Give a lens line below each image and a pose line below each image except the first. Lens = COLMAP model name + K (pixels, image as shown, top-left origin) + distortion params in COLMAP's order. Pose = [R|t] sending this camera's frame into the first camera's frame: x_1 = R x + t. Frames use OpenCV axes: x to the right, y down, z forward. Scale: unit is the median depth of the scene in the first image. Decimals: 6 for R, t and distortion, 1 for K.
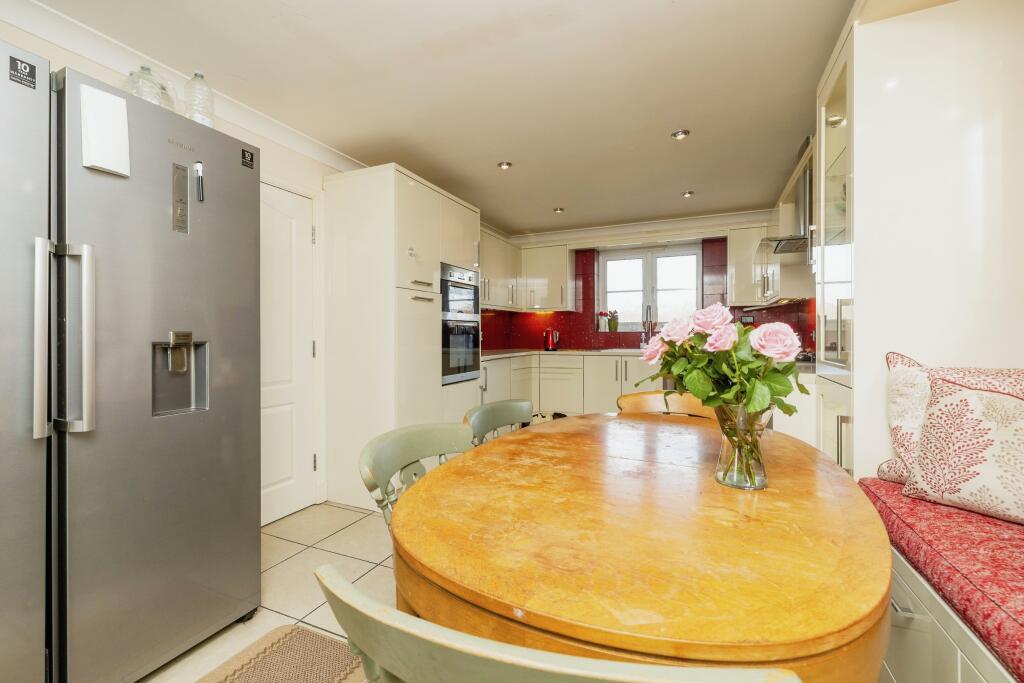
lens RADIAL K [[440.9, 0, 506.9], [0, 440.9, 335.7], [0, 0, 1]] dist [0.001319, 0.000786]
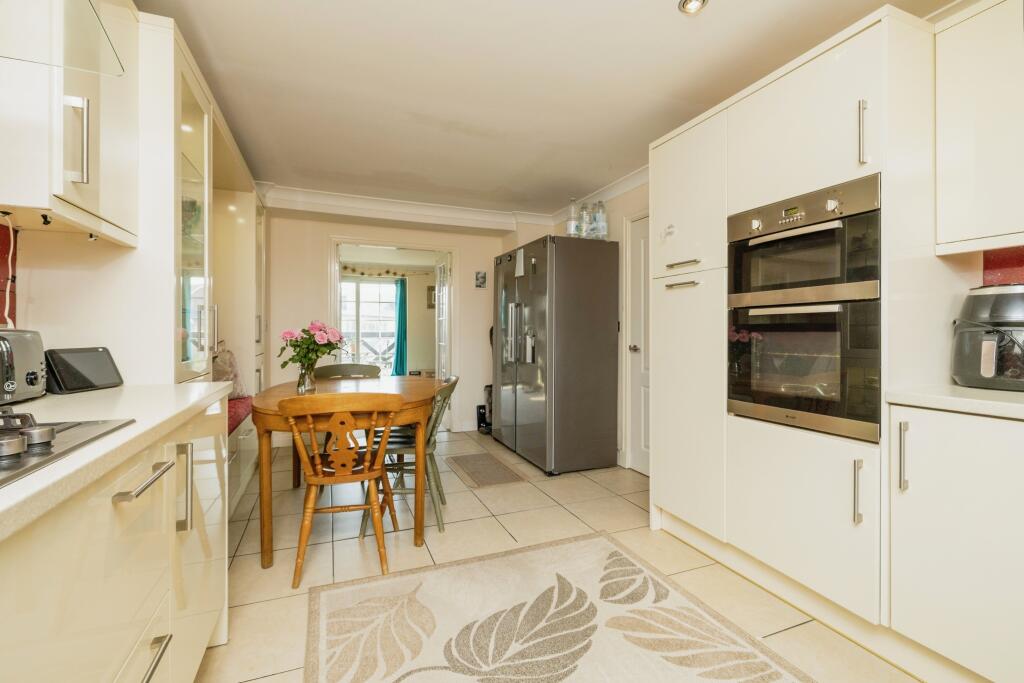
lens RADIAL K [[440.9, 0, 510.9], [0, 440.9, 334.6], [0, 0, 1]] dist [0.001319, 0.000786]
pose [[-0.685355, 0.008822, -0.728156, 0.347075], [0.003136, 0.999953, 0.009163, -0.003164], [0.728202, 0.003997, -0.685350, 0.804327]]
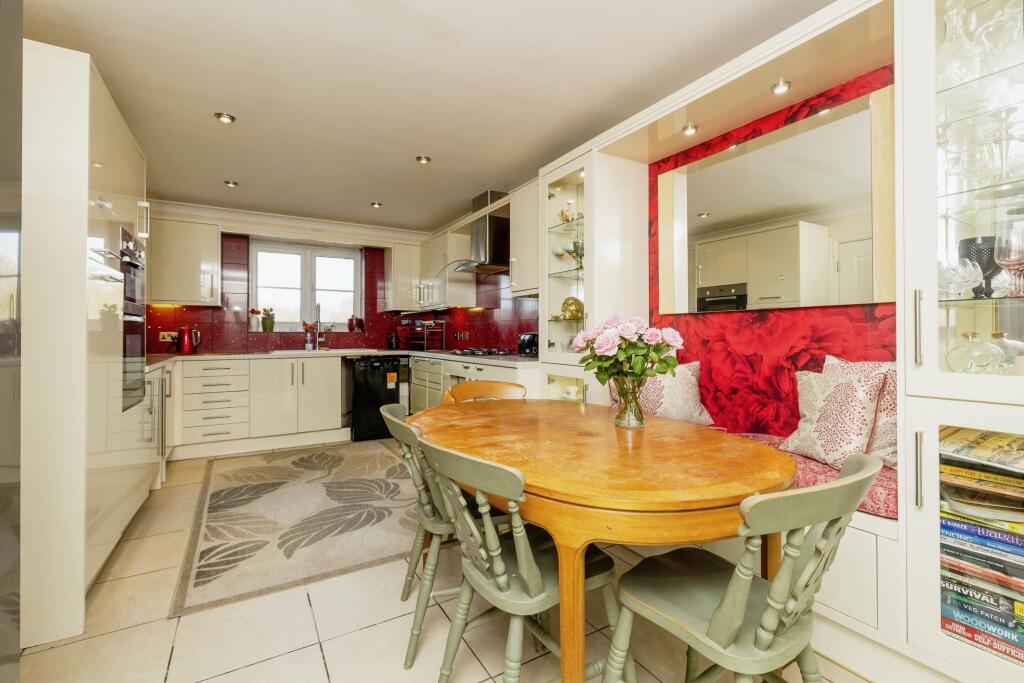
lens RADIAL K [[440.9, 0, 509.1], [0, 440.9, 337.2], [0, 0, 1]] dist [0.001319, 0.000786]
pose [[0.564256, -0.002505, 0.825596, -0.237670], [0.001626, 0.999997, 0.001923, 0.001096], [-0.825598, 0.000257, 0.564259, 0.101345]]
